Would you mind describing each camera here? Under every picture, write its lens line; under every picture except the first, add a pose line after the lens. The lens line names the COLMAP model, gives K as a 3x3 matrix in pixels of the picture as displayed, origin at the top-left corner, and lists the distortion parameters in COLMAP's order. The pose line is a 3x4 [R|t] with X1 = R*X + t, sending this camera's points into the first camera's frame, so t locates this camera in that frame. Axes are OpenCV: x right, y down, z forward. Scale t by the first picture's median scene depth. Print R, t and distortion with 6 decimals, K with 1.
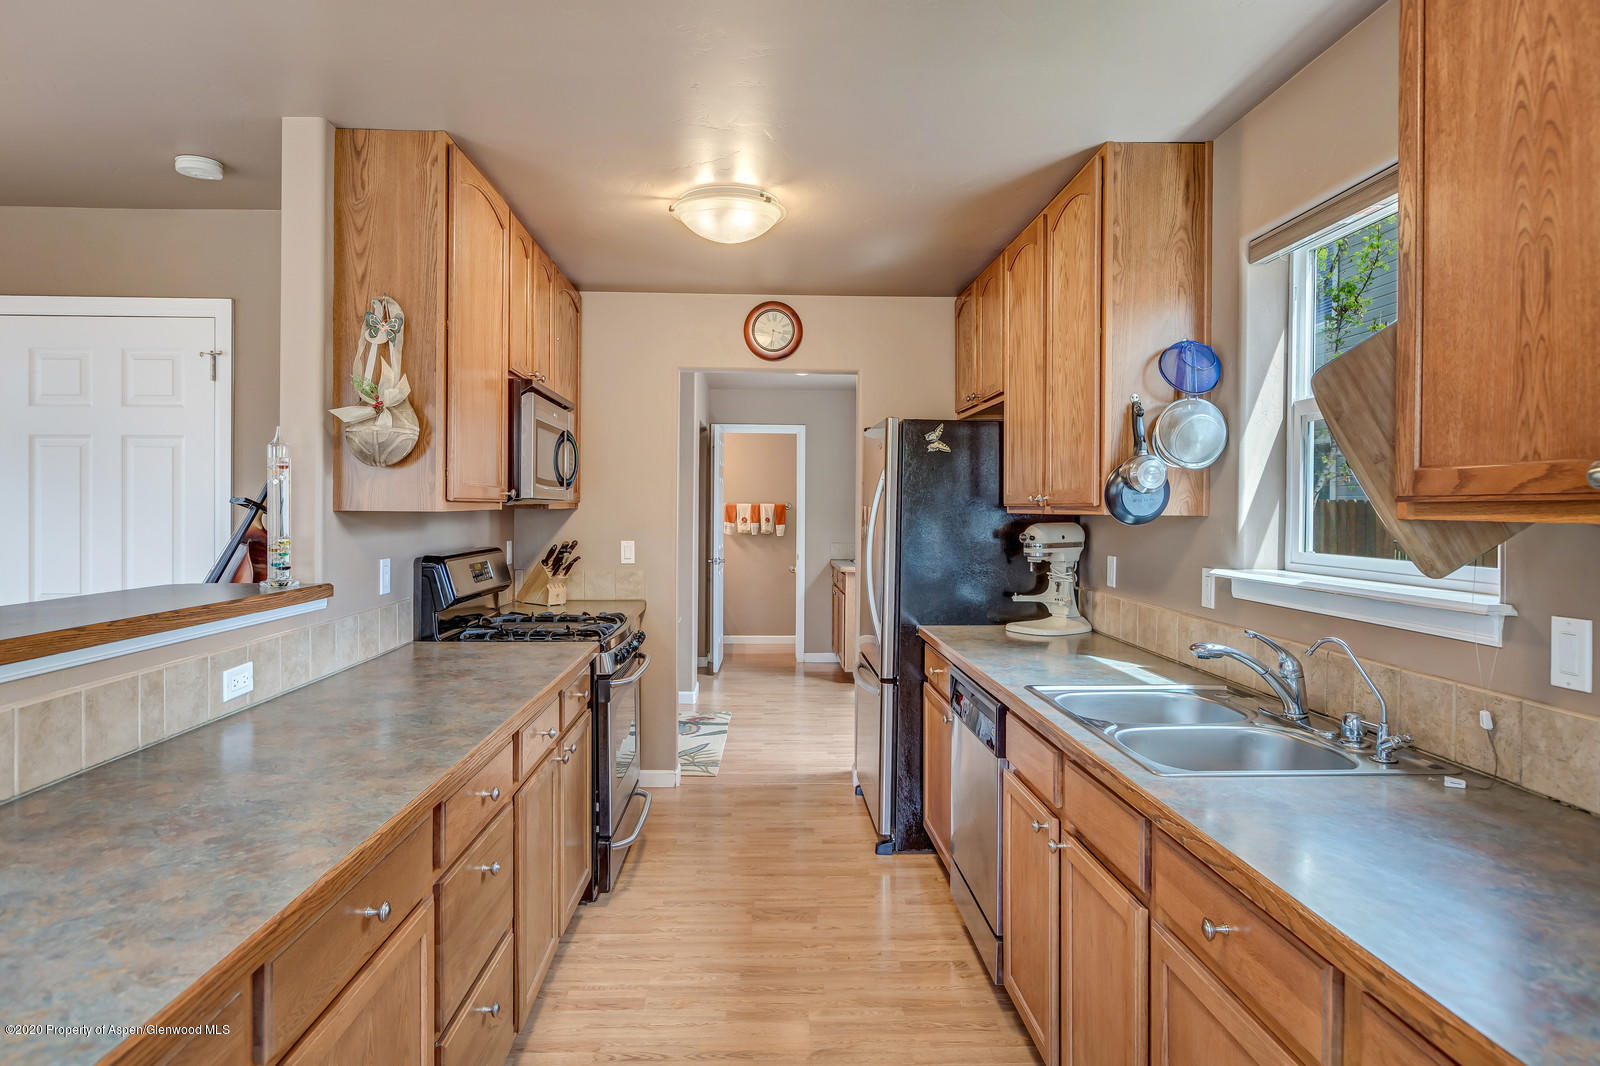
lens RADIAL K [[942.2, 0, 790.7], [0, 942.2, 510.5], [0, 0, 1]] dist [0.005033, -0.001809]
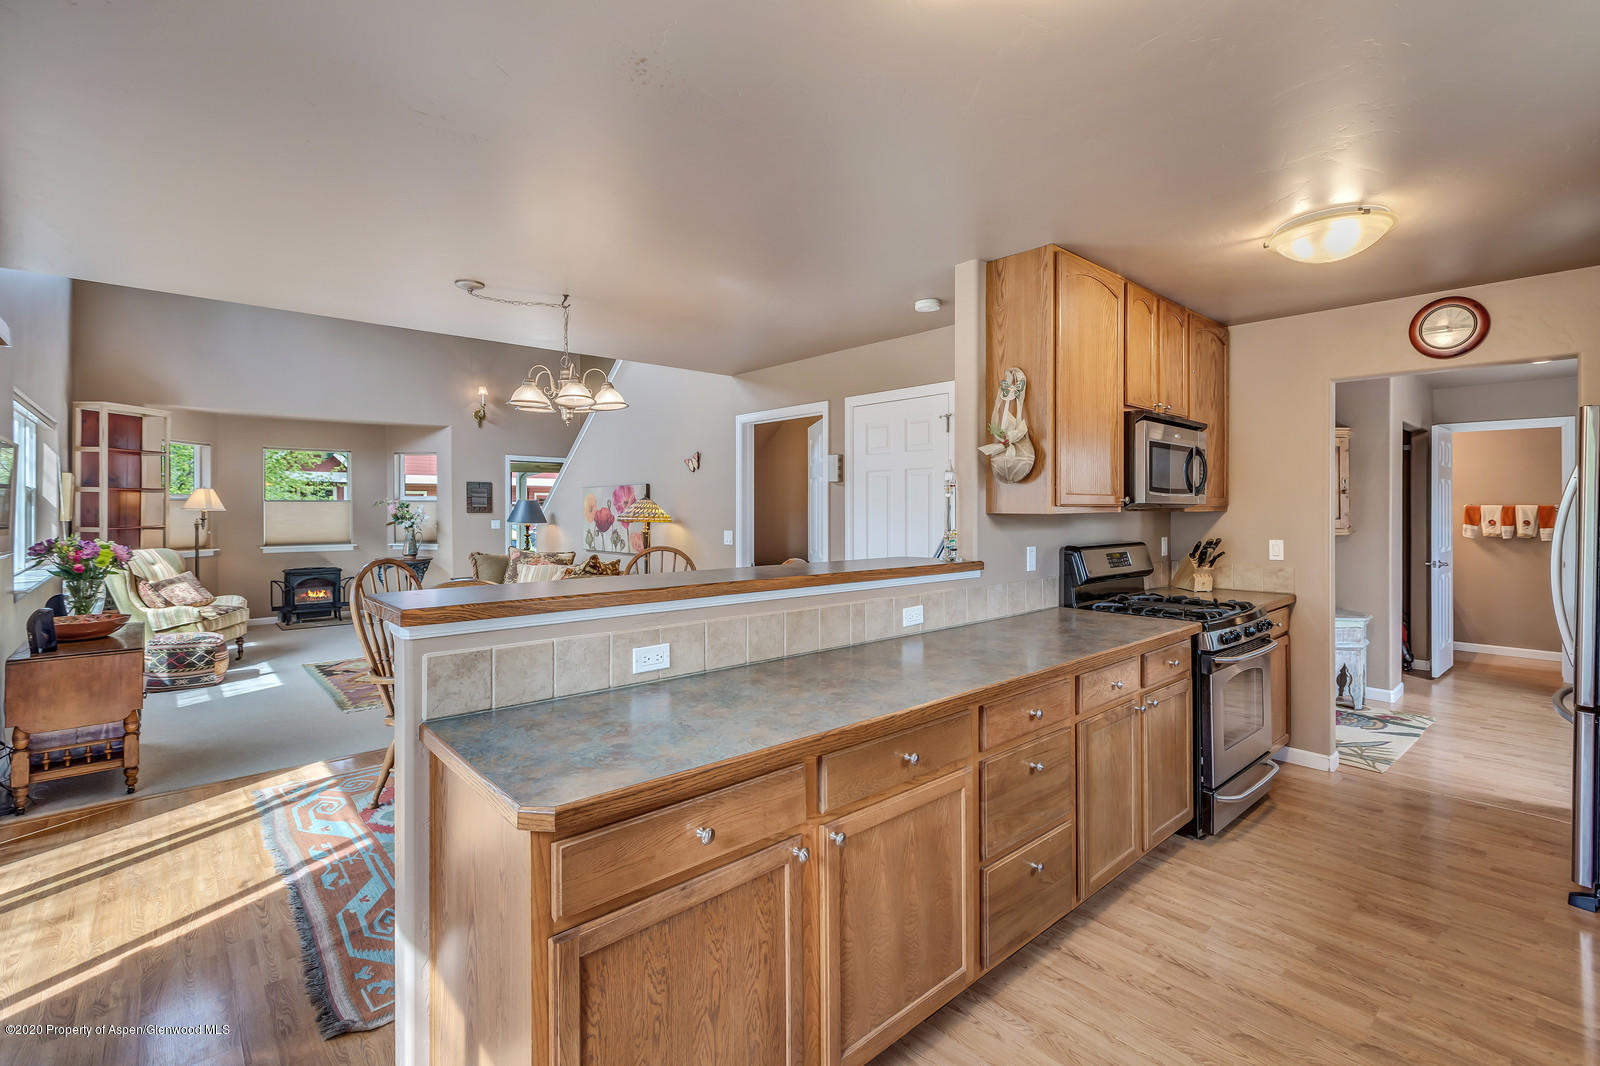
lens RADIAL K [[719.9, 0, 800.1], [0, 719.9, 505.5], [0, 0, 1]] dist [0.004993, -0.001923]
pose [[0.642945, -0.007958, -0.765871, 0.175004], [0.000656, 0.999951, -0.009839, -0.001118], [0.765912, 0.005824, 0.642919, 0.019145]]
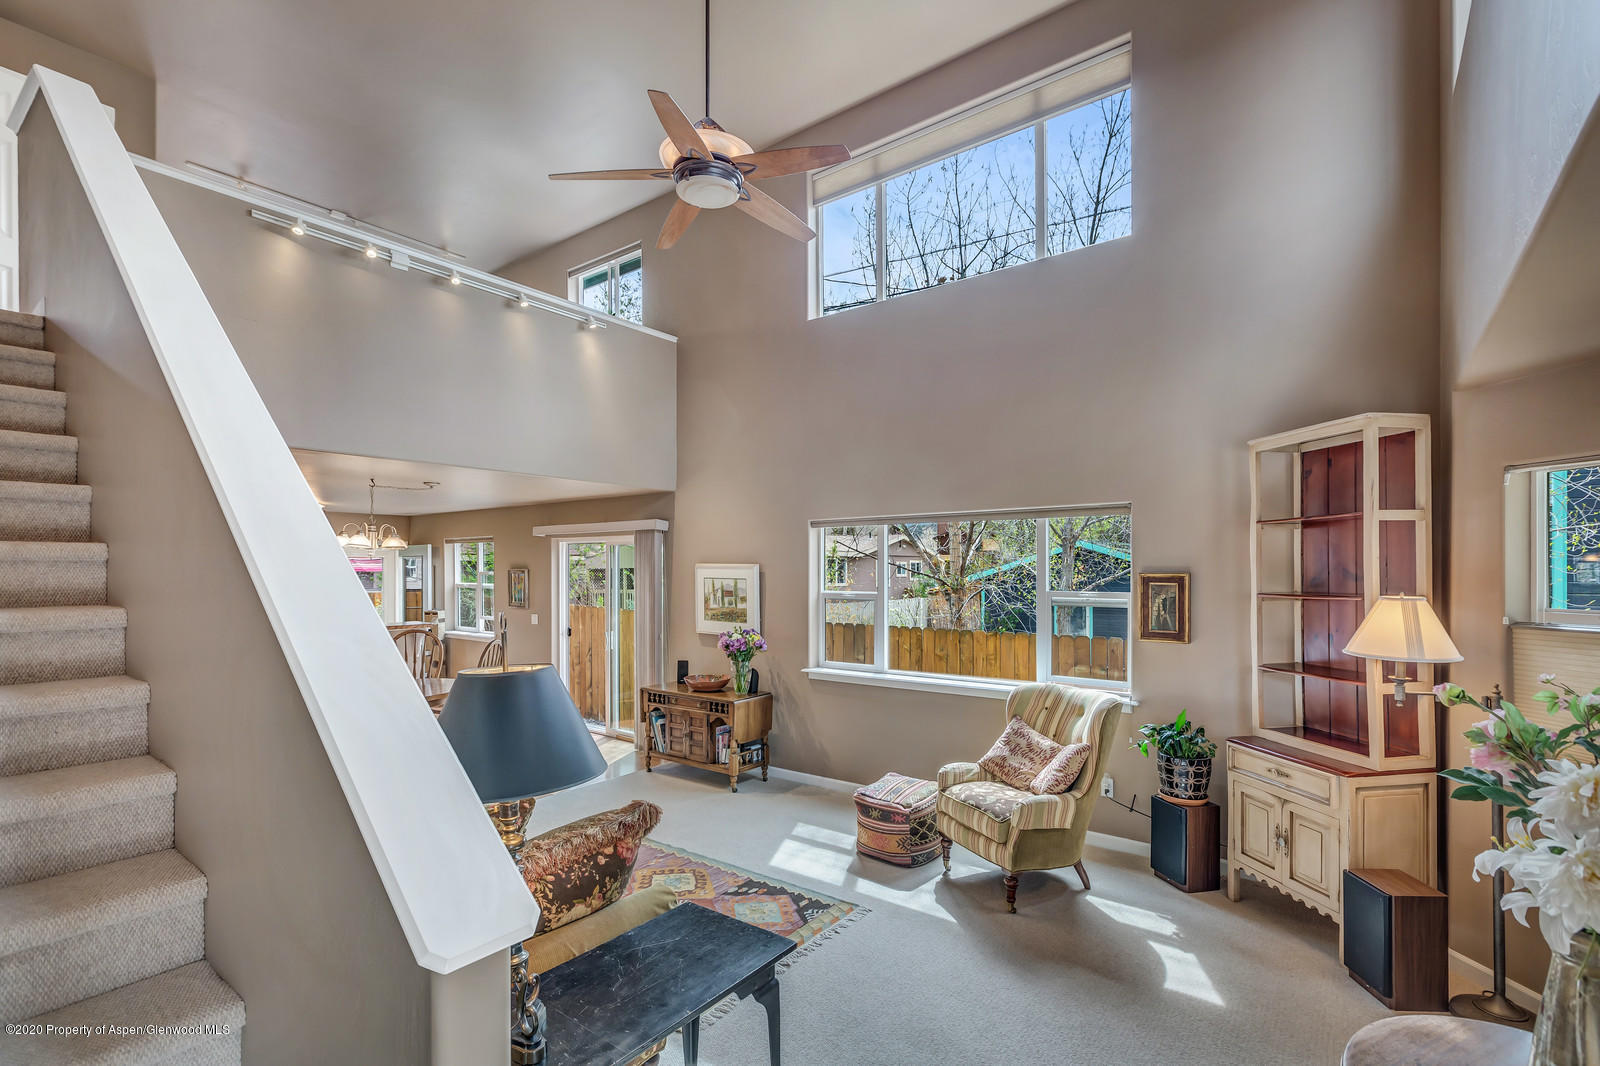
lens RADIAL K [[719.9, 0, 806.4], [0, 719.9, 566.8], [0, 0, 1]] dist [0.004993, -0.001923]
pose [[-0.778349, 0.003391, 0.627823, -3.557626], [0.006998, 0.999970, 0.003275, -0.154996], [-0.627793, 0.006942, -0.778350, 1.441602]]
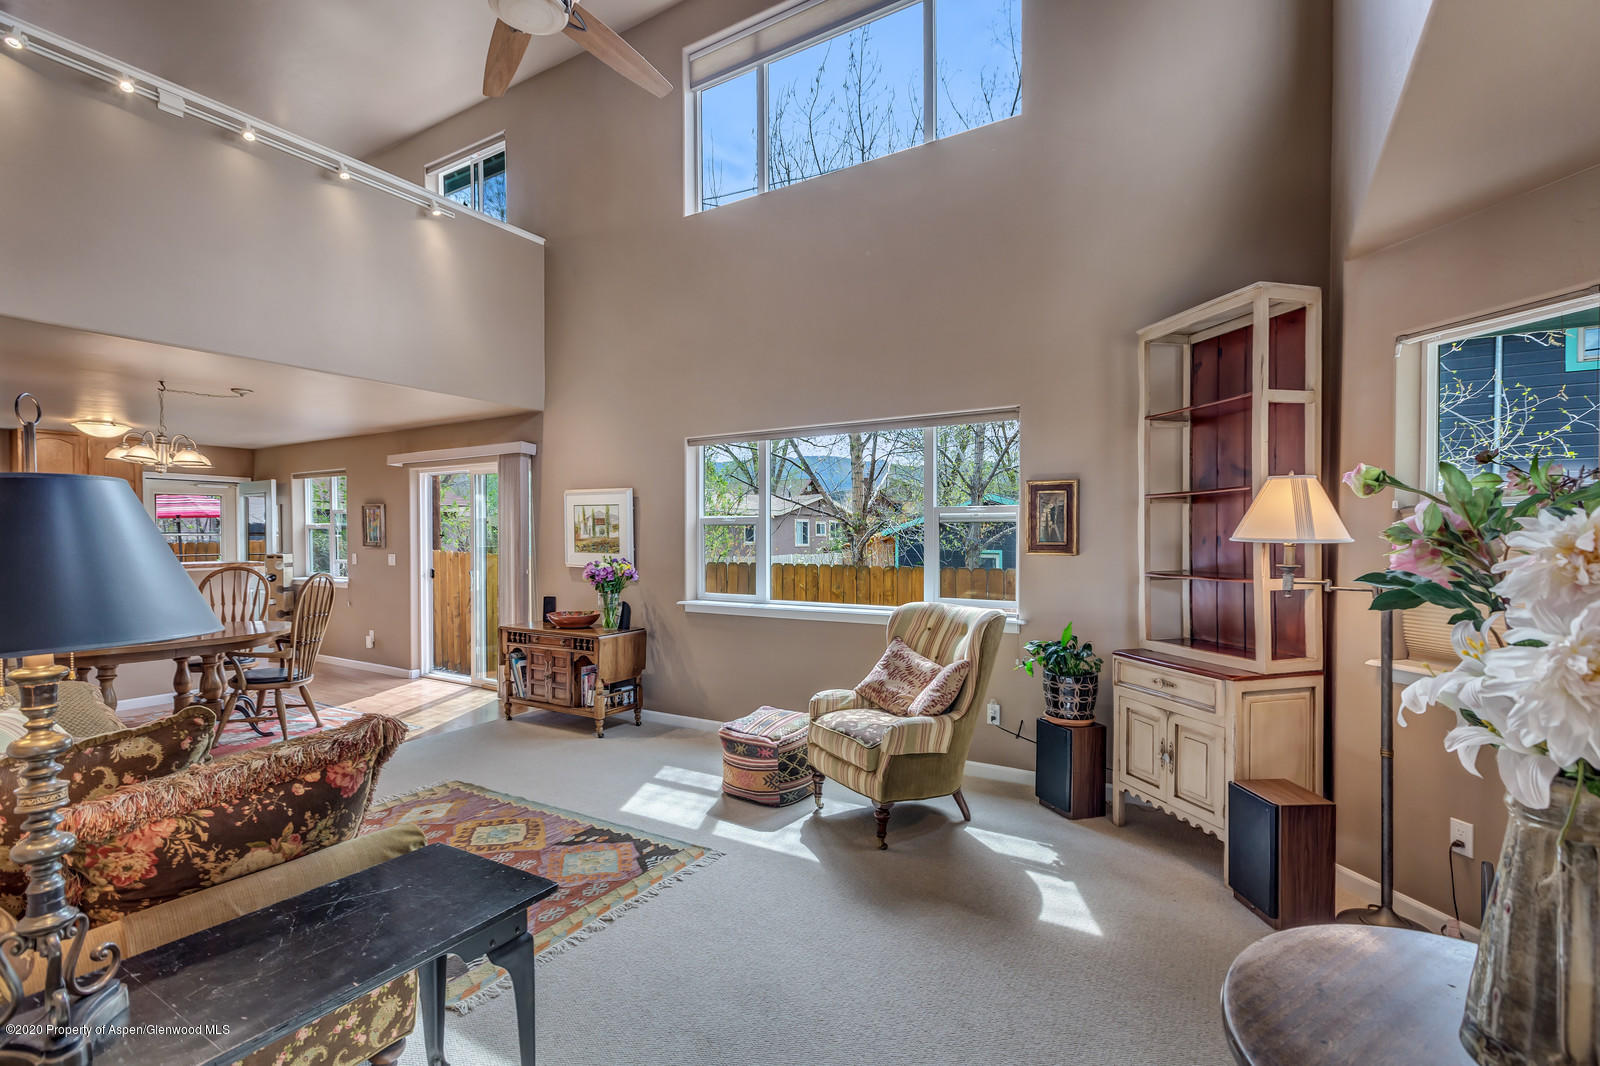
lens RADIAL K [[719.9, 0, 807.3], [0, 719.9, 540.2], [0, 0, 1]] dist [0.004993, -0.001923]
pose [[-0.840994, -0.004665, 0.541024, -3.550468], [0.005126, 0.999849, 0.016589, -0.035546], [-0.541020, 0.016725, -0.840843, 1.223459]]
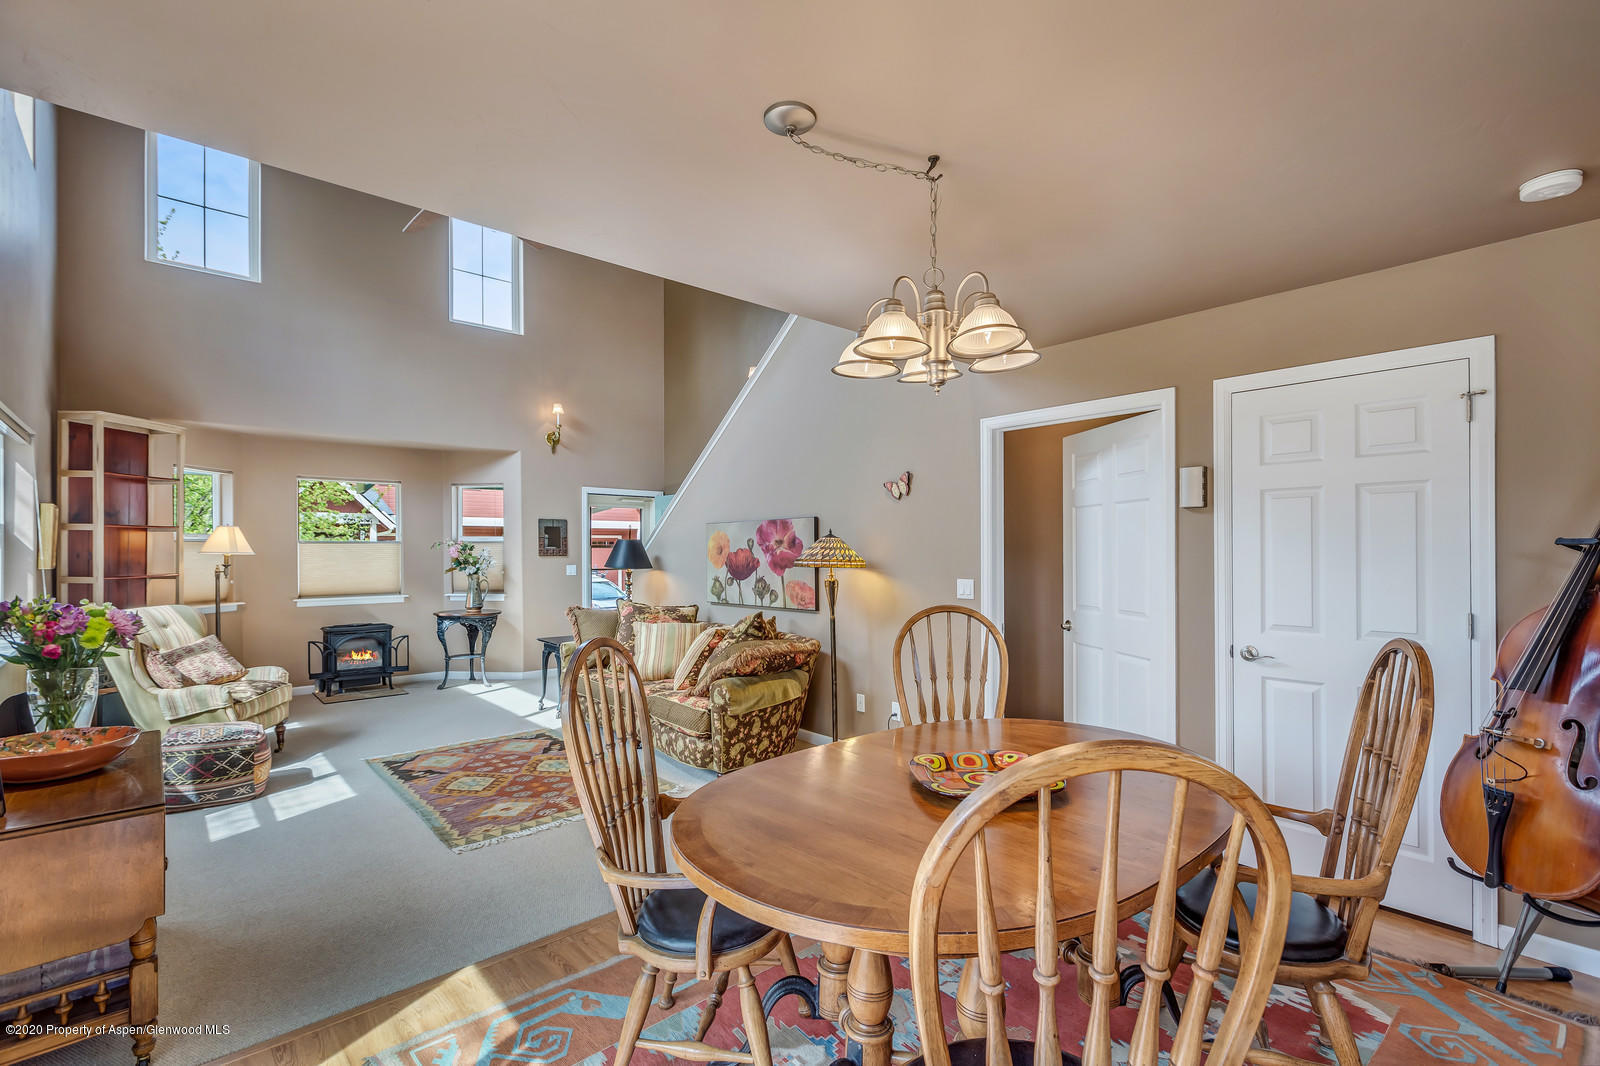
lens RADIAL K [[719.9, 0, 806.1], [0, 719.9, 546.4], [0, 0, 1]] dist [0.004993, -0.001923]
pose [[0.646765, -0.011846, -0.762597, -0.660138], [0.004627, 0.999922, -0.011609, -0.001442], [0.762675, 0.003980, 0.646769, -0.030832]]
